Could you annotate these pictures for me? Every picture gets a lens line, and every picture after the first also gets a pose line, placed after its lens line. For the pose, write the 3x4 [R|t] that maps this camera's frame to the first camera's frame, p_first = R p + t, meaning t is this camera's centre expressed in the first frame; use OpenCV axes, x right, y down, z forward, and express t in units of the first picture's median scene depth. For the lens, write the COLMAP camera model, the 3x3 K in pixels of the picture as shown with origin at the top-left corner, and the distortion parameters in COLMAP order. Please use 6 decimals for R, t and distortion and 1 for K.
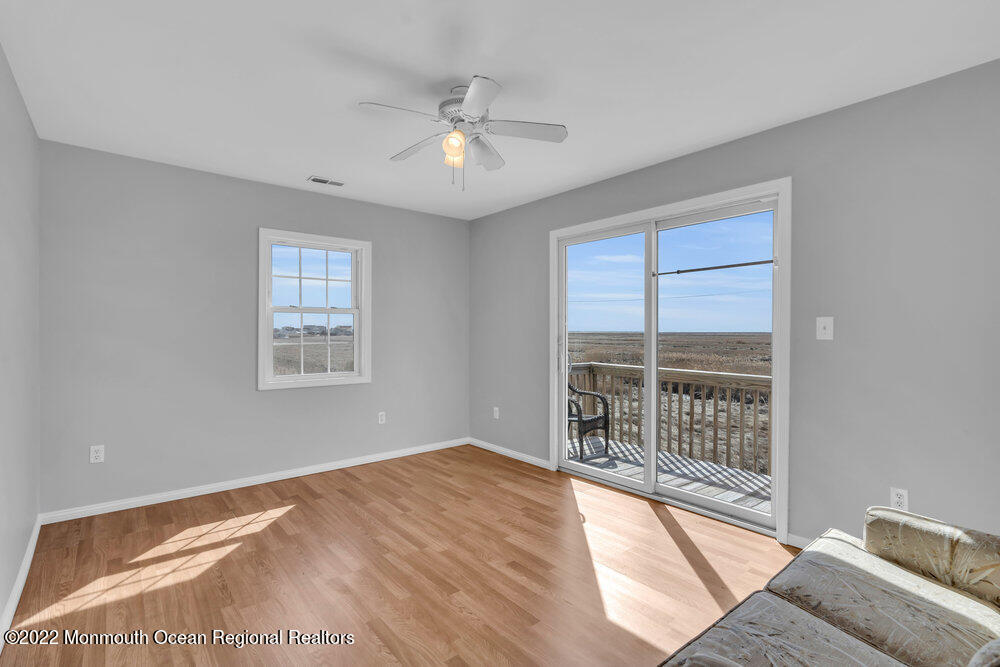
lens RADIAL K [[457.7, 0, 500.1], [0, 457.7, 335.1], [0, 0, 1]] dist [-0.003162, 0.000238]
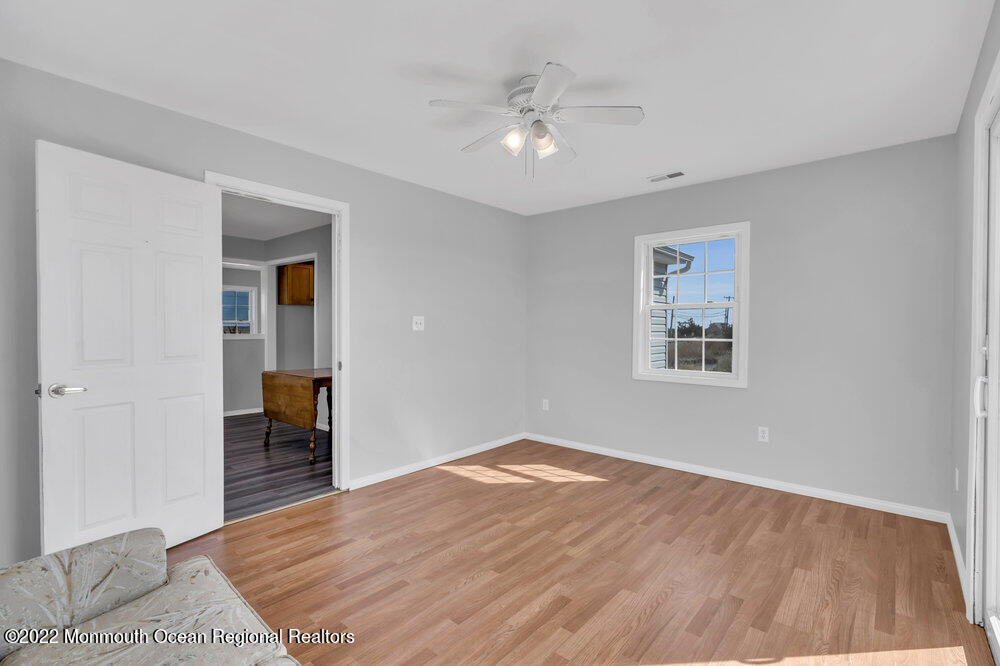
lens RADIAL K [[457.7, 0, 497.4], [0, 457.7, 332.2], [0, 0, 1]] dist [-0.003162, 0.000238]
pose [[0.145828, 0.003074, -0.989305, 0.711555], [-0.007221, 0.999972, 0.002043, 0.004740], [0.989284, 0.006846, 0.145846, 0.634394]]
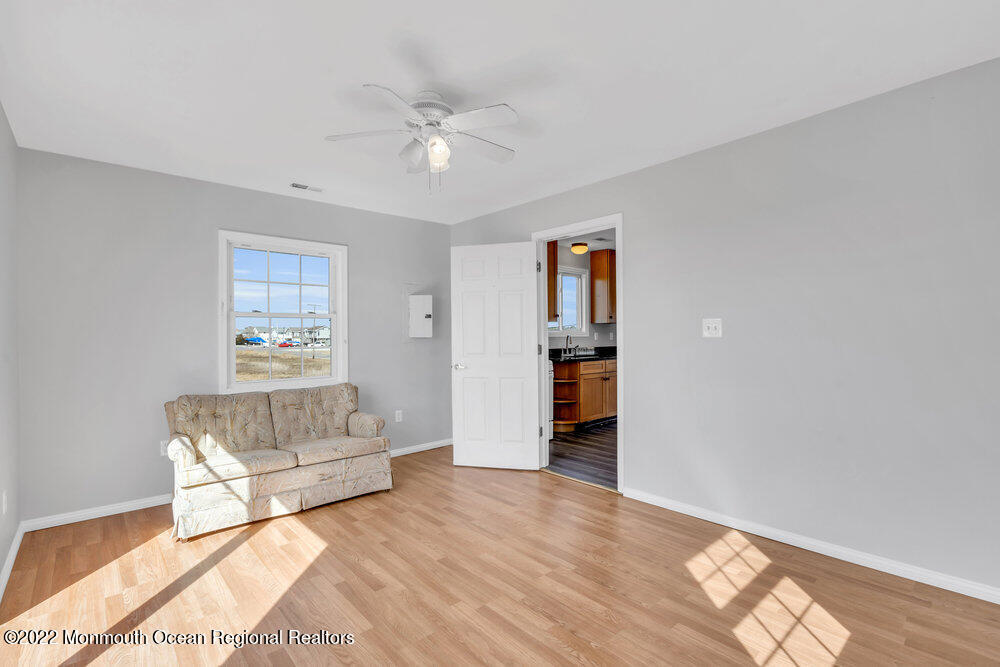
lens RADIAL K [[457.7, 0, 498.6], [0, 457.7, 330.0], [0, 0, 1]] dist [-0.003162, 0.000238]
pose [[-0.999620, 0.004615, -0.027161, -0.161741], [0.004725, 0.999981, -0.003969, -0.011053], [0.027142, -0.004096, -0.999623, 1.628616]]
